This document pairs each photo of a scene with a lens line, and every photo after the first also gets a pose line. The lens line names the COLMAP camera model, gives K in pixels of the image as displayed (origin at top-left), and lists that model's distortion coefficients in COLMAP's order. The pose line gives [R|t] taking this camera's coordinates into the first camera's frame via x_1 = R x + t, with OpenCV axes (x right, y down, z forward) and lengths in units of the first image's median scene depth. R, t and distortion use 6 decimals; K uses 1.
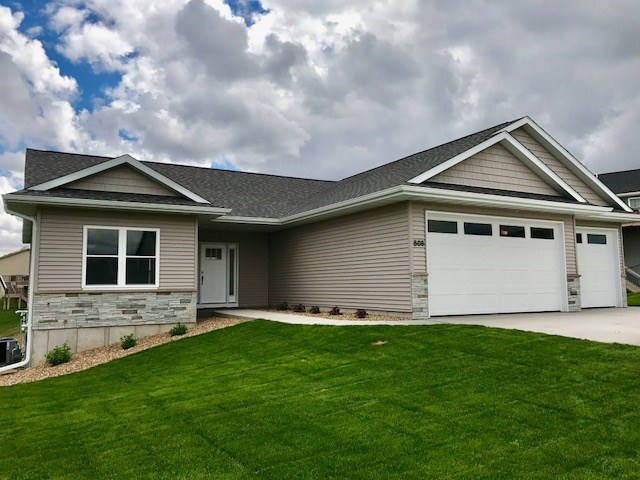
lens RADIAL K [[518.8, 0, 320.0], [0, 518.8, 240.0], [0, 0, 1]] dist [0.009688, -0.003609]
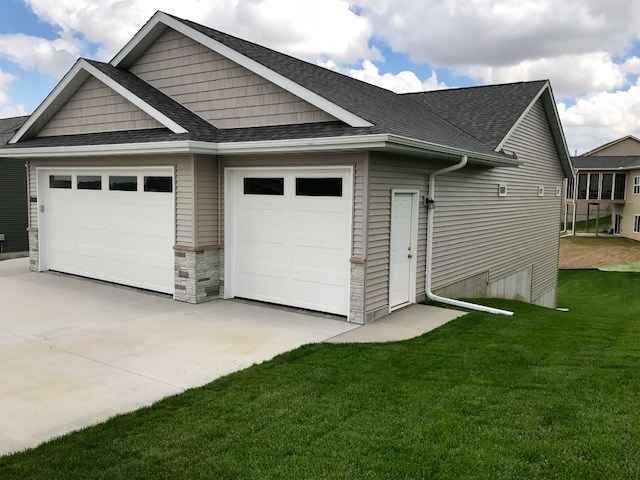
lens RADIAL K [[518.8, 0, 320.0], [0, 518.8, 240.0], [0, 0, 1]] dist [0.009688, -0.003609]
pose [[0.509659, 0.028021, -0.859920, 1.137305], [-0.017522, 0.999600, 0.022188, 0.042974], [0.860198, 0.003760, 0.509946, 0.823143]]
